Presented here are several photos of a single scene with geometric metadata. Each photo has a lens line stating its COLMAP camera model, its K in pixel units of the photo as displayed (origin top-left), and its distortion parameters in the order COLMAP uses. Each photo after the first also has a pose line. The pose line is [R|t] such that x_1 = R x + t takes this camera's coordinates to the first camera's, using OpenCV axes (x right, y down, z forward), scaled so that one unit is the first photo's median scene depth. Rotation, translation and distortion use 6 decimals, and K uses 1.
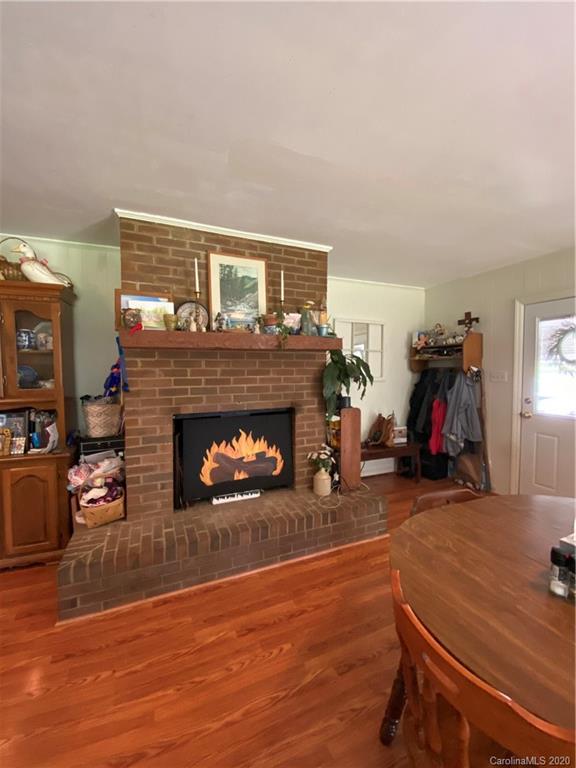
lens RADIAL K [[311.0, 0, 286.9], [0, 311.0, 379.5], [0, 0, 1]] dist [0.035220, -0.026101]
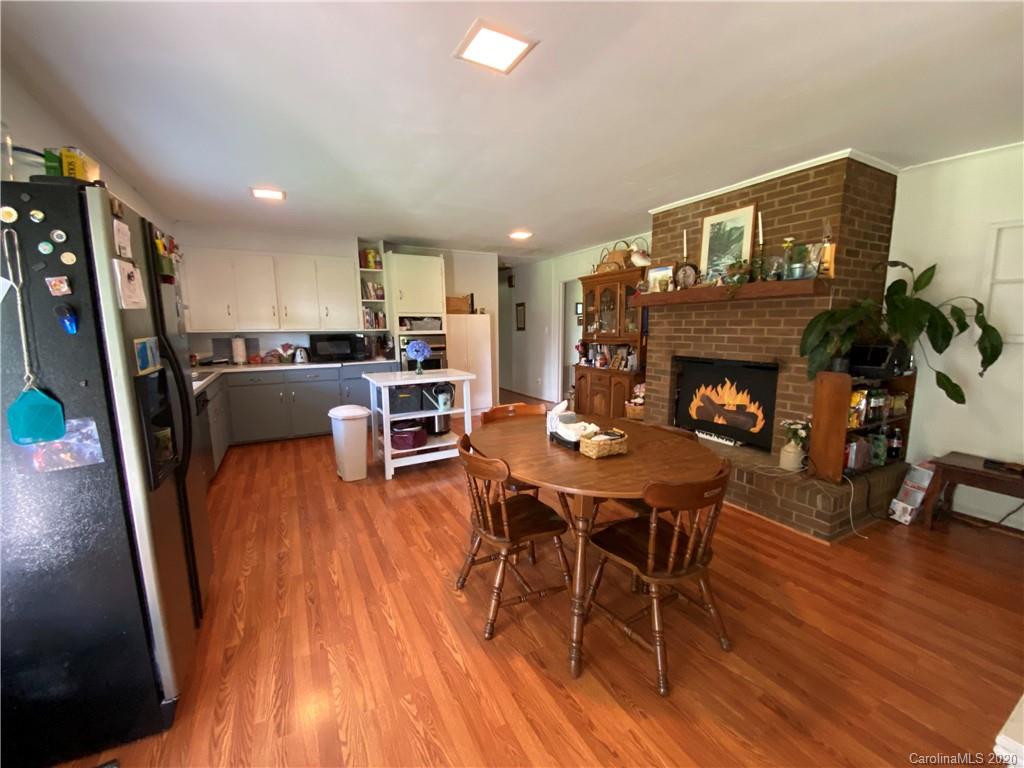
lens RADIAL K [[414.6, 0, 509.2], [0, 414.6, 385.3], [0, 0, 1]] dist [0.035220, -0.026101]
pose [[0.081144, 0.150017, -0.985348, 1.213612], [-0.031925, 0.988492, 0.147867, 0.000323], [0.996191, 0.019459, 0.084999, 0.157663]]
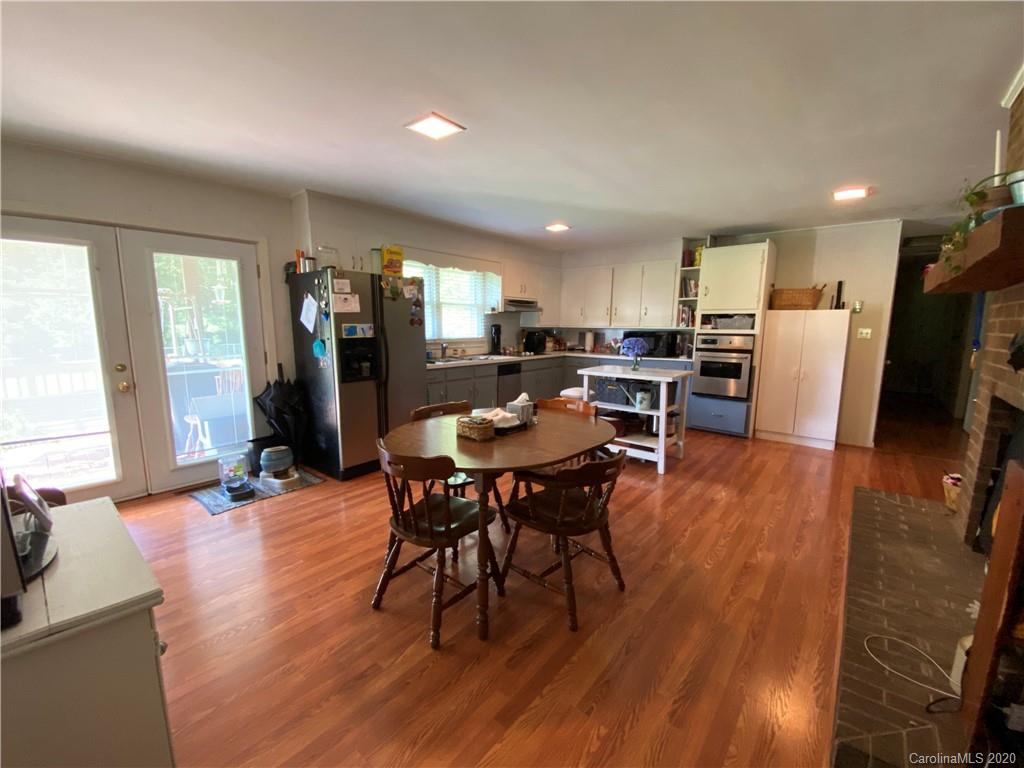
lens RADIAL K [[414.6, 0, 509.2], [0, 414.6, 385.3], [0, 0, 1]] dist [0.035220, -0.026101]
pose [[-0.892721, 0.063907, -0.446055, 0.789980], [-0.022110, 0.982487, 0.185013, -0.030924], [0.450067, 0.175027, -0.875674, 1.177567]]
